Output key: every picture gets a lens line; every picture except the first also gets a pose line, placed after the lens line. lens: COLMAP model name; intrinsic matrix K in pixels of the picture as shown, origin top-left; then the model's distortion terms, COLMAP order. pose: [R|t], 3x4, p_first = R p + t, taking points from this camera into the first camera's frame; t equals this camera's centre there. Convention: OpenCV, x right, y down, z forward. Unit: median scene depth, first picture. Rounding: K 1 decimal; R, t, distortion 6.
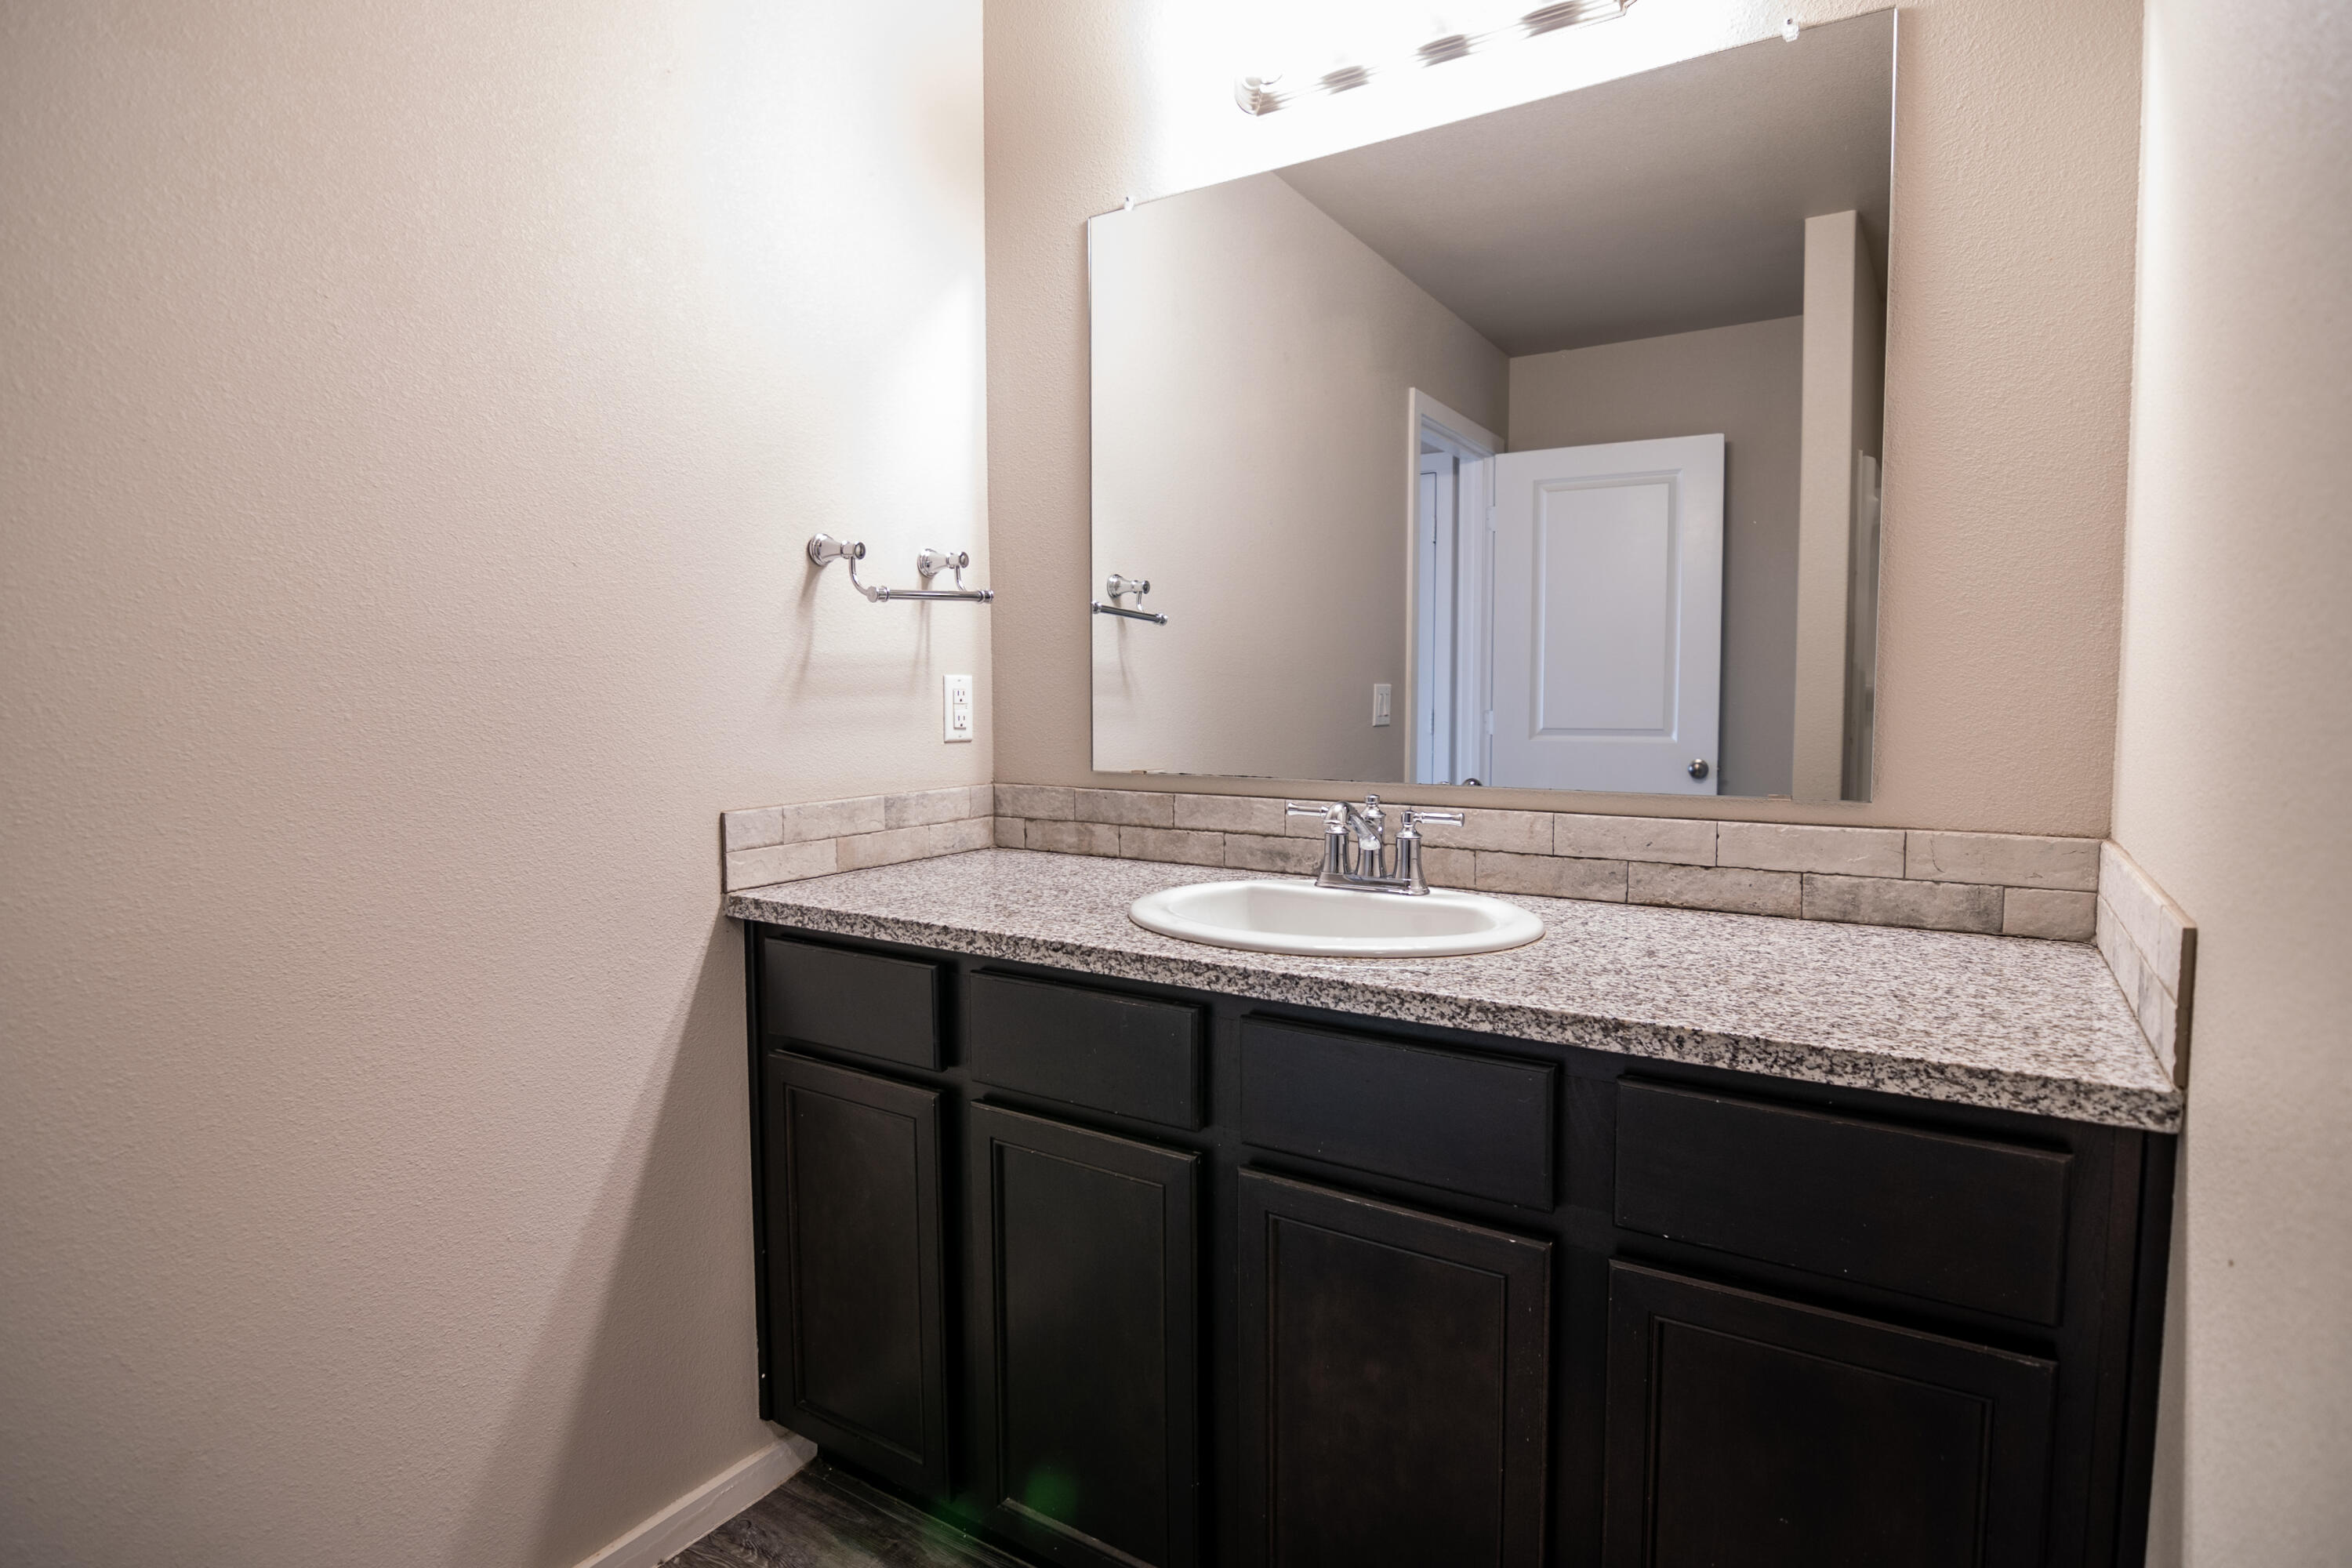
lens RADIAL K [[1209.3, 0, 1175.0], [0, 1209.3, 798.7], [0, 0, 1]] dist [-0.006076, -0.001750]
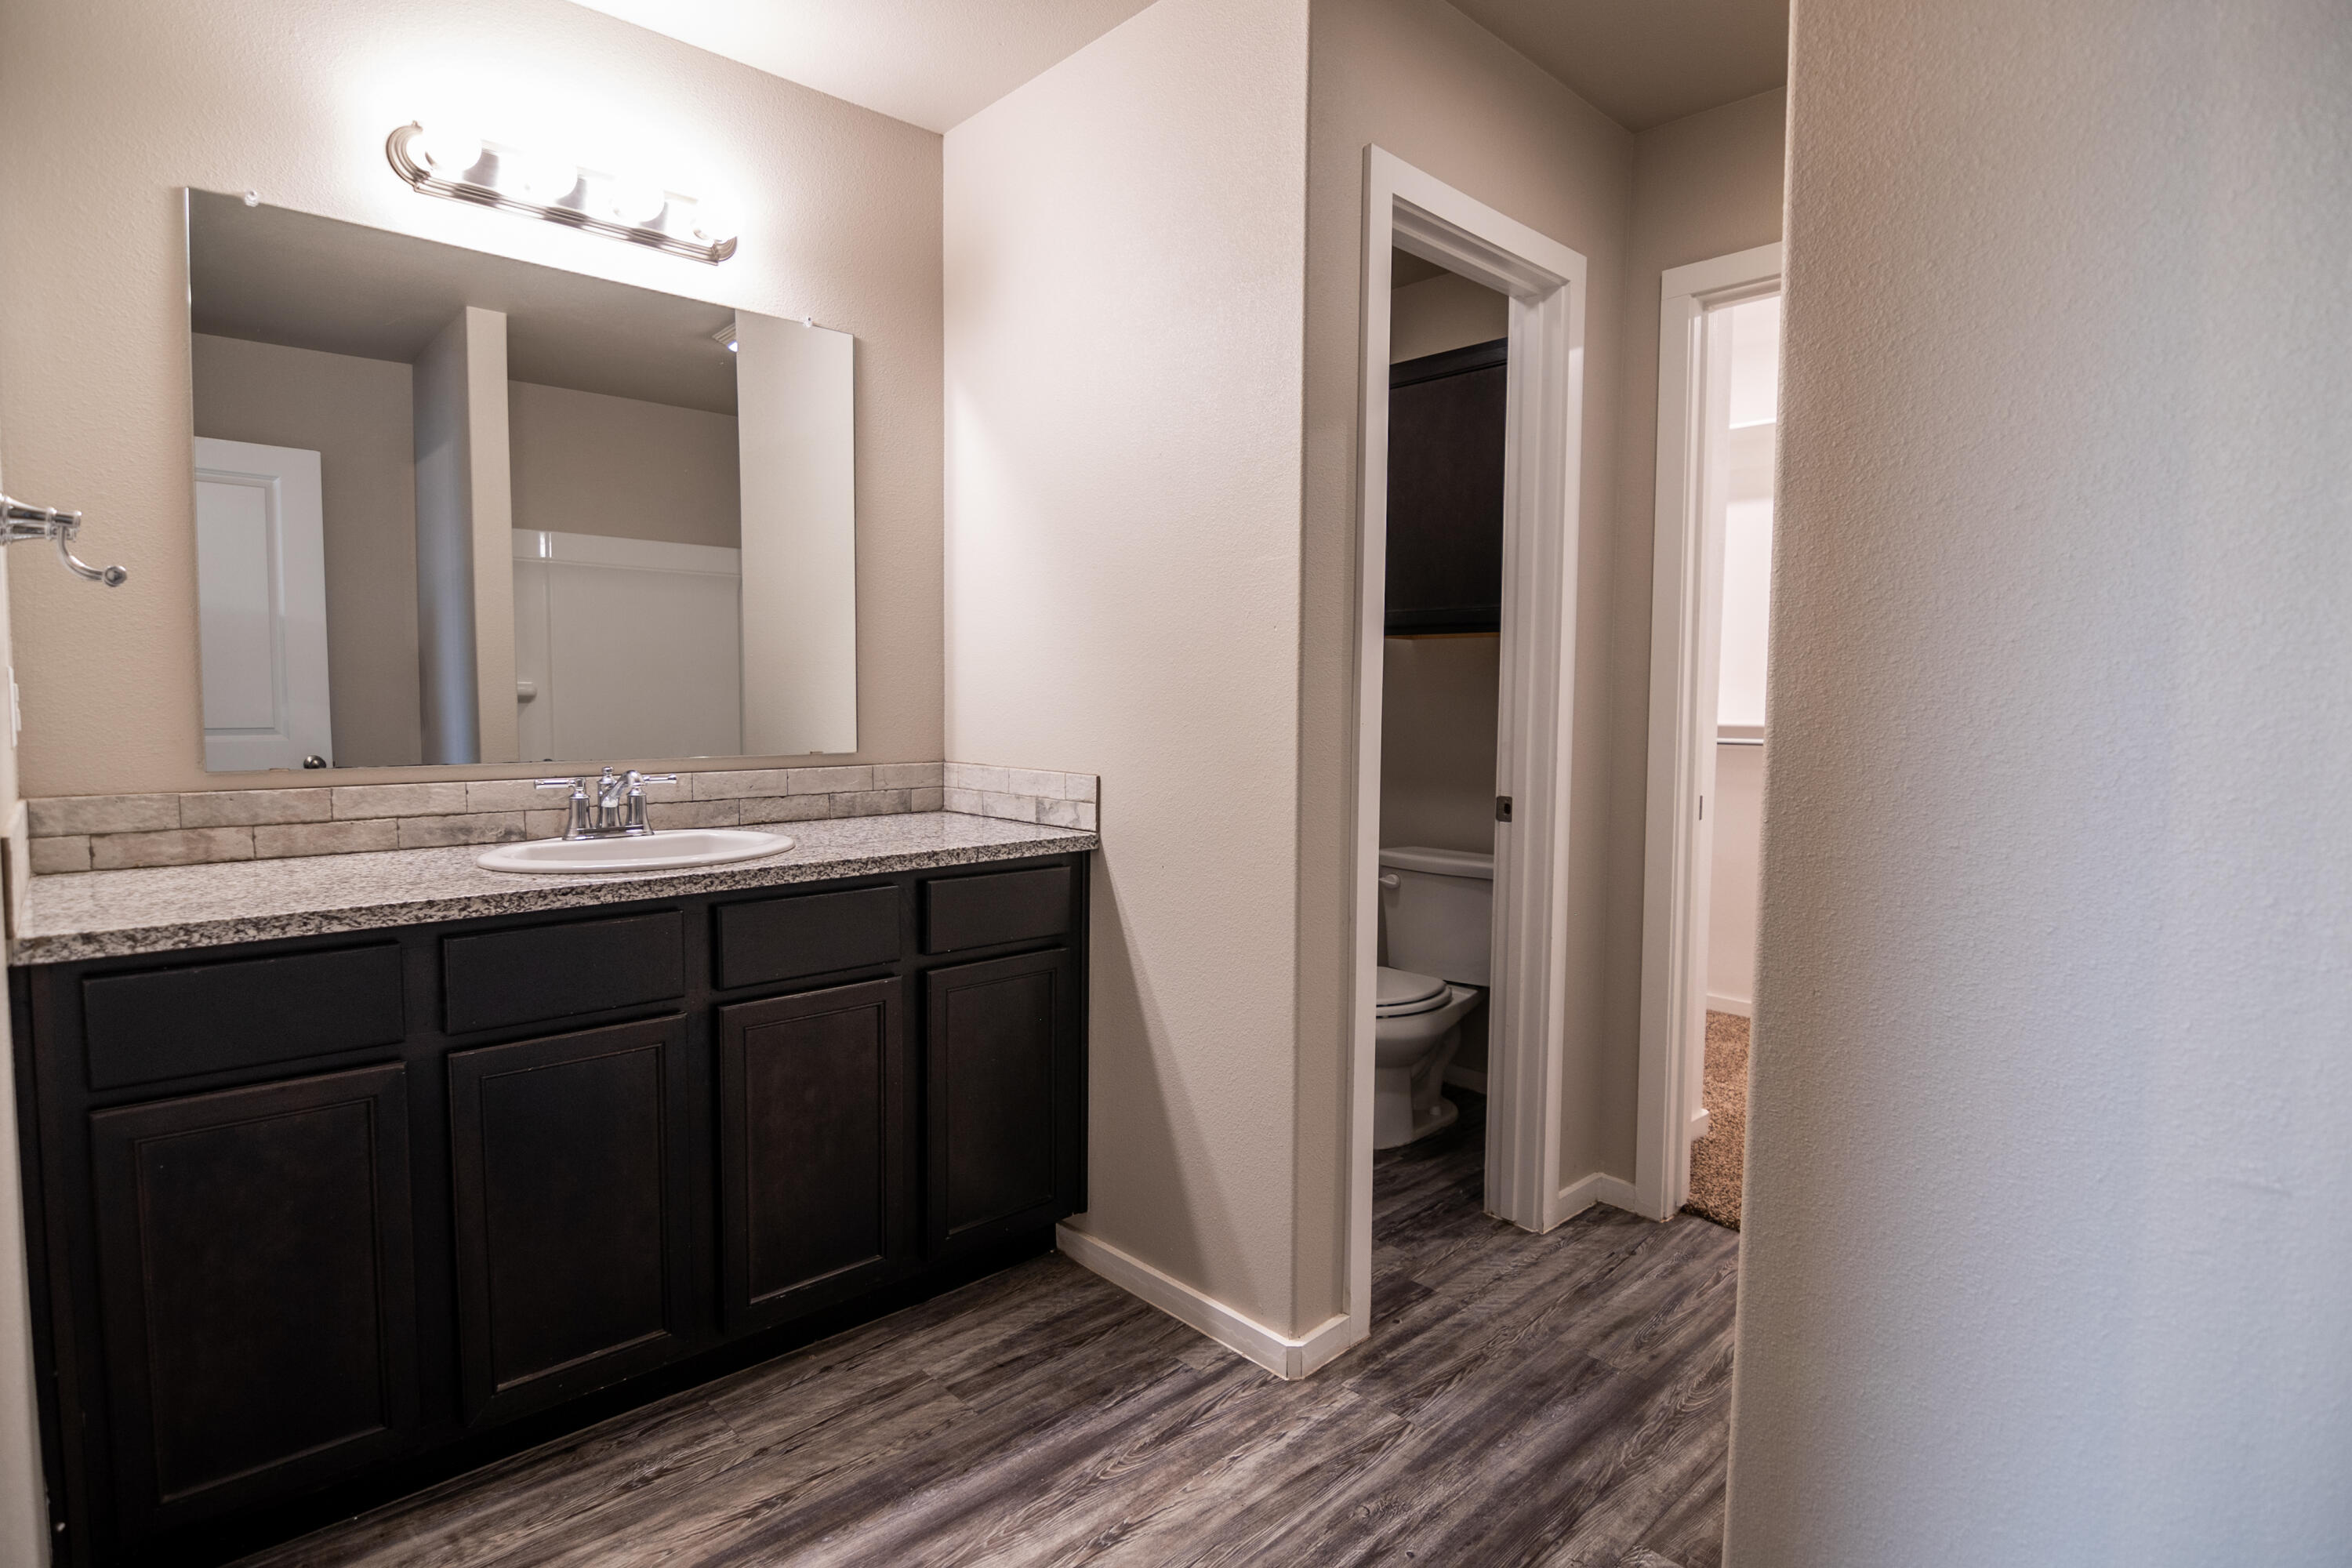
lens RADIAL K [[1209.3, 0, 1157.3], [0, 1209.3, 775.6], [0, 0, 1]] dist [-0.006076, -0.001750]
pose [[0.251910, -0.061858, 0.965772, -1.011052], [0.076654, 0.996095, 0.043806, -0.006698], [-0.964710, 0.062995, 0.255668, 0.052281]]
